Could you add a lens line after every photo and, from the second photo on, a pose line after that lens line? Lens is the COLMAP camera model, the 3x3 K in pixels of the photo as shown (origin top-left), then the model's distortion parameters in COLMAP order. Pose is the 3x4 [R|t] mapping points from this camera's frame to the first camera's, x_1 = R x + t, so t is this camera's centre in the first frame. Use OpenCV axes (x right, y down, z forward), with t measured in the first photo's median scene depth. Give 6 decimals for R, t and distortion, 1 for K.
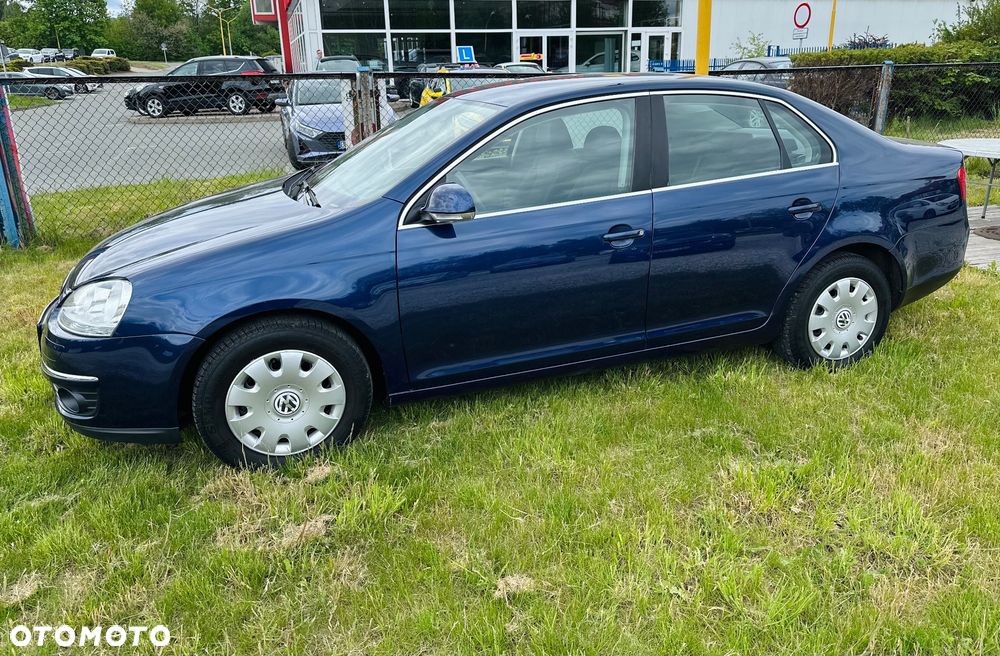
lens RADIAL K [[716.3, 0, 512.6], [0, 716.3, 274.4], [0, 0, 1]] dist [0.014610, -0.009492]
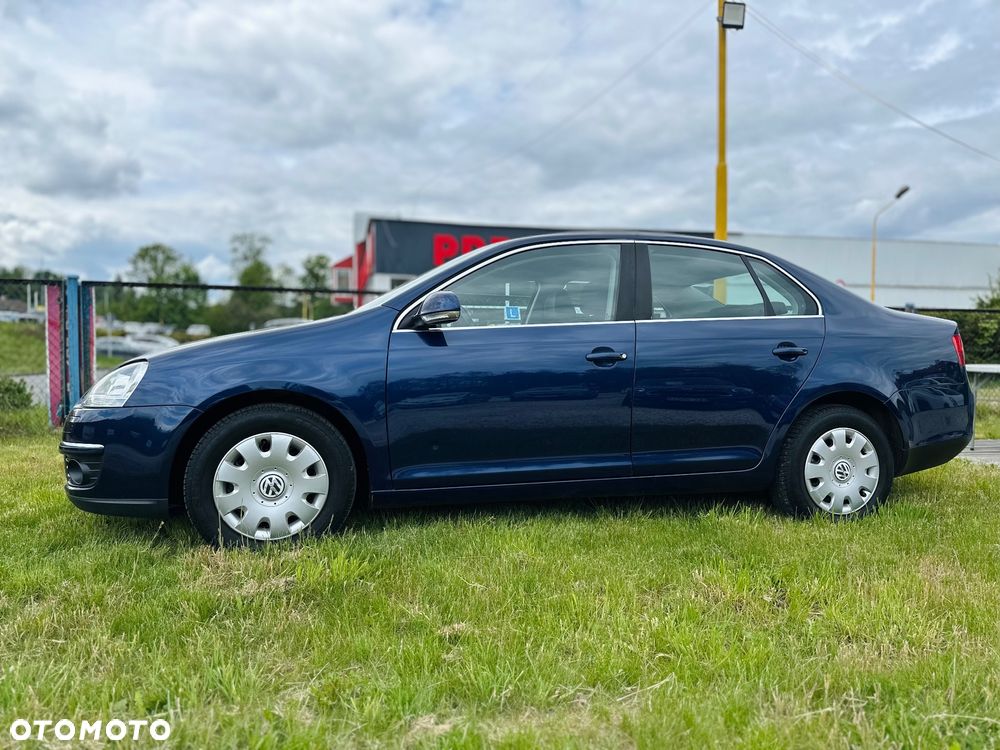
lens RADIAL K [[704.4, 0, 504.5], [0, 704.4, 374.1], [0, 0, 1]] dist [0.034267, -0.043069]
pose [[0.995540, 0.027260, -0.090320, 0.108405], [-0.049394, 0.966257, -0.252800, 0.258766], [0.080381, 0.256134, 0.963293, -0.005924]]
